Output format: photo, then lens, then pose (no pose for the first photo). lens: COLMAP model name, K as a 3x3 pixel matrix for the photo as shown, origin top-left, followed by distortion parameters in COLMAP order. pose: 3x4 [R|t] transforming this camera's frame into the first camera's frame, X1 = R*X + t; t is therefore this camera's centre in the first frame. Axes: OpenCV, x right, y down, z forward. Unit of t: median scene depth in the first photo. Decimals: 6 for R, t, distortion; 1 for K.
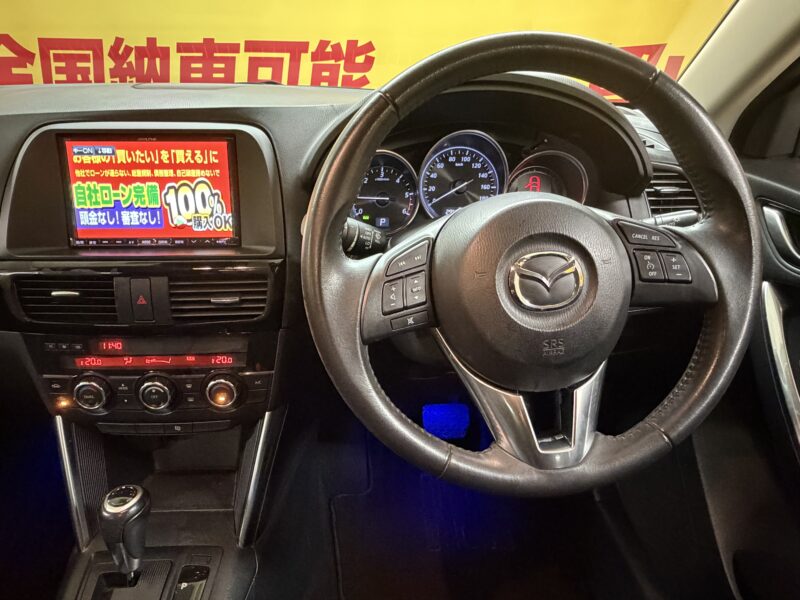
lens RADIAL K [[512.4, 0, 376.8], [0, 512.4, 302.8], [0, 0, 1]] dist [-0.002505, -0.001359]
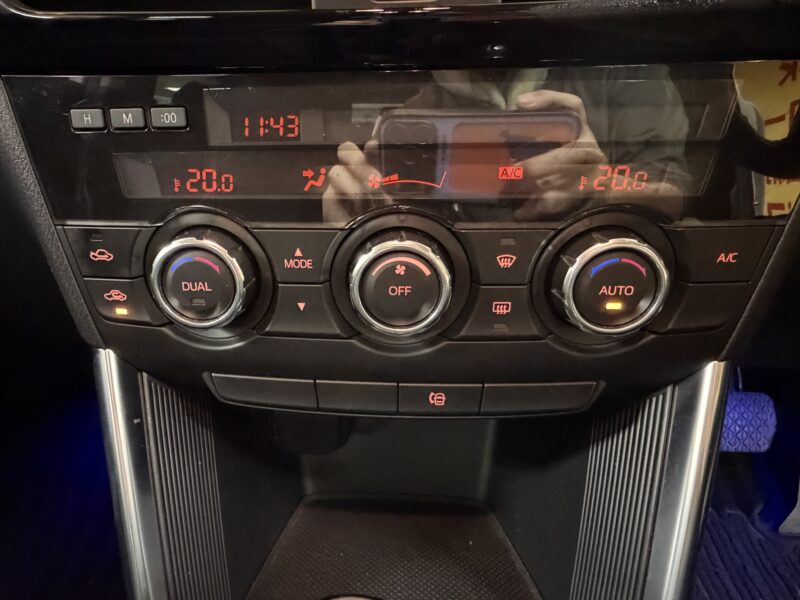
lens RADIAL K [[512.4, 0, 362.9], [0, 512.4, 298.4], [0, 0, 1]] dist [-0.002505, -0.001359]
pose [[0.992787, 0.021664, -0.117918, -0.417129], [-0.022517, 0.999729, -0.005902, 0.189641], [0.117758, 0.008515, 0.993006, 0.688030]]
